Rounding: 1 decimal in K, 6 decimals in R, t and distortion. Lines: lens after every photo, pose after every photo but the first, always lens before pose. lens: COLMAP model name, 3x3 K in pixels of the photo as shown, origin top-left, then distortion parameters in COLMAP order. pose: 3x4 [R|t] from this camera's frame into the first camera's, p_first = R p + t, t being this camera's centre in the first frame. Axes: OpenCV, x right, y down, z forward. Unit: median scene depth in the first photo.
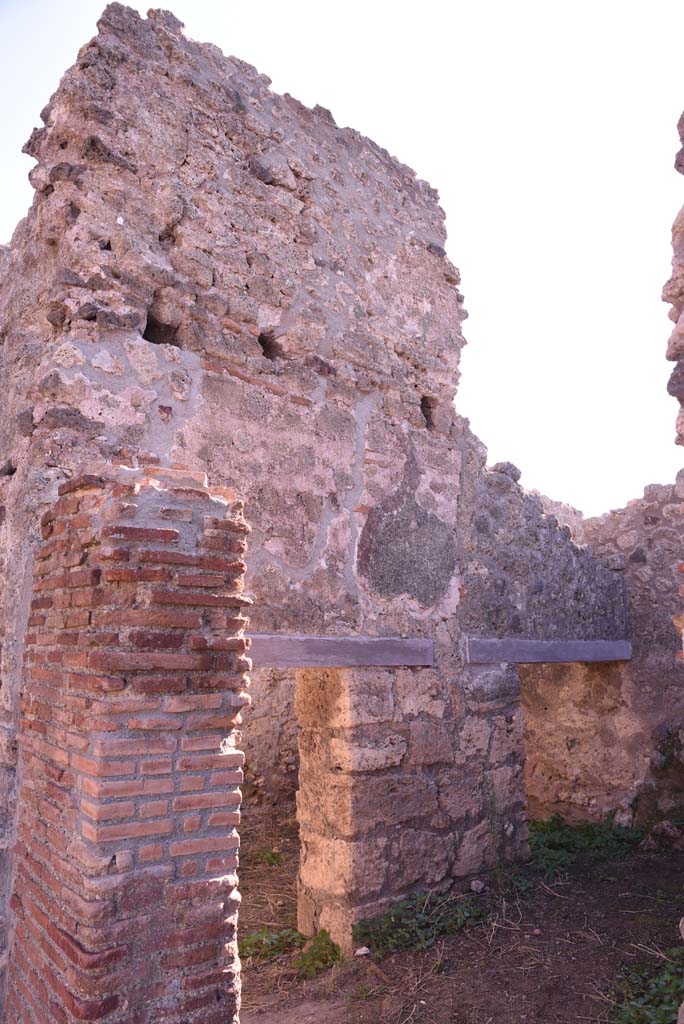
lens RADIAL K [[705.7, 0, 342.0], [0, 705.7, 512.0], [0, 0, 1]] dist [-0.132314, 0.099586]
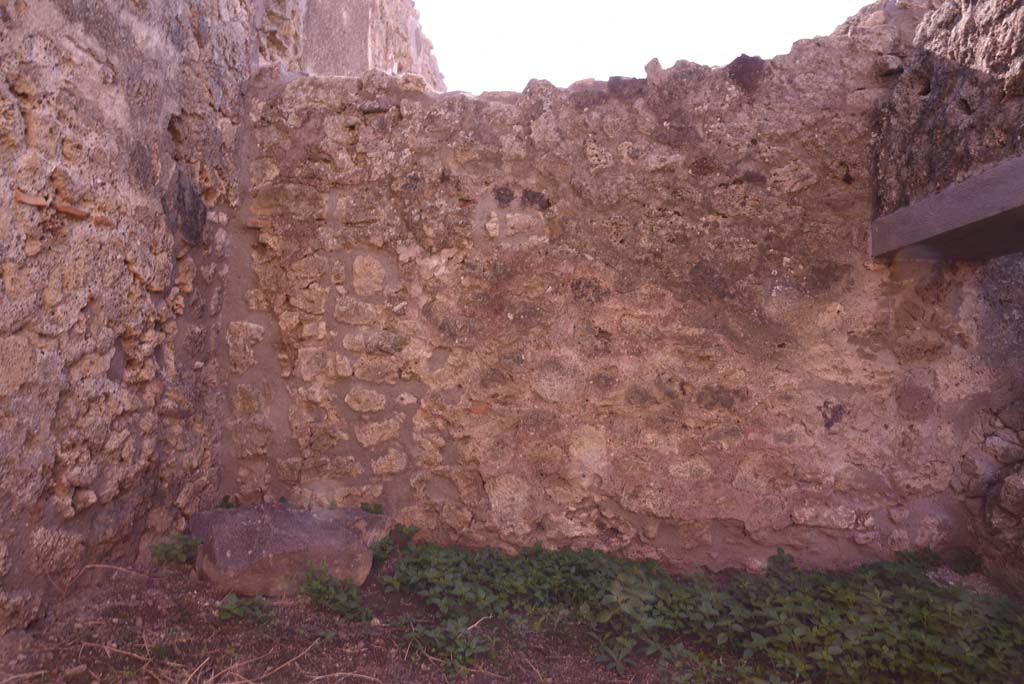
lens RADIAL K [[705.7, 0, 512.0], [0, 705.7, 342.0], [0, 0, 1]] dist [-0.132314, 0.099586]
pose [[0.705704, 0.057266, 0.706189, -0.194503], [-0.205349, 0.970478, 0.126510, 0.267246], [-0.678096, -0.234294, 0.696629, 0.813772]]
